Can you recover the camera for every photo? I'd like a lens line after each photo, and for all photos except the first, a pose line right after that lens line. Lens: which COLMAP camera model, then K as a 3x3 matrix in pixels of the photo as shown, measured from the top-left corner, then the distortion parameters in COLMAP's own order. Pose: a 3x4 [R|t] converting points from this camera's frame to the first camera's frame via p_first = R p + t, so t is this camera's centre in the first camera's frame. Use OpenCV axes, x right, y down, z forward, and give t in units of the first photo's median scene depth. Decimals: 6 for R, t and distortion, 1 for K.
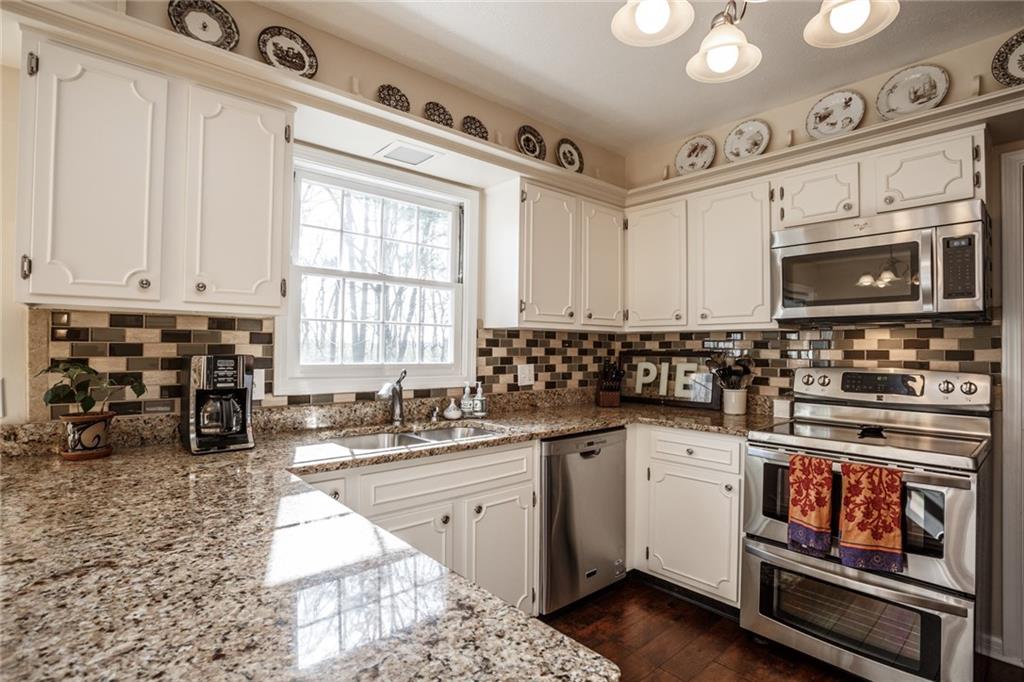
lens RADIAL K [[509.7, 0, 512.0], [0, 509.7, 341.0], [0, 0, 1]] dist [-0.036701, 0.001286]
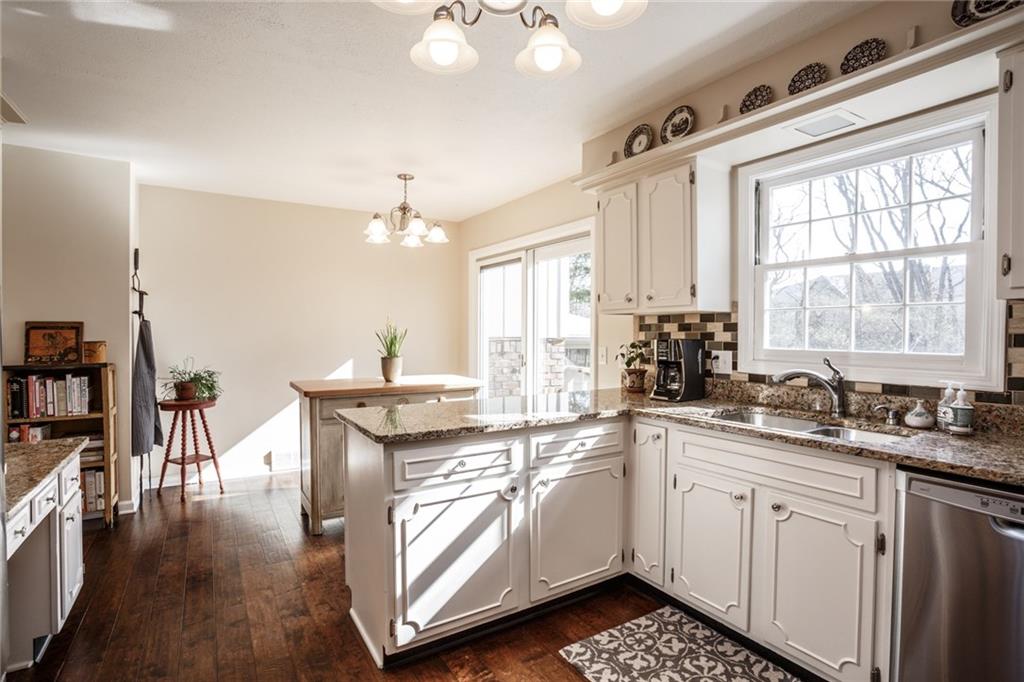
lens RADIAL K [[509.7, 0, 512.0], [0, 509.7, 341.0], [0, 0, 1]] dist [-0.036701, 0.001286]
pose [[-0.162805, 0.005326, -0.986644, 0.891741], [0.011586, 0.999927, 0.003486, 0.019036], [0.986590, -0.010864, -0.162855, 0.657651]]
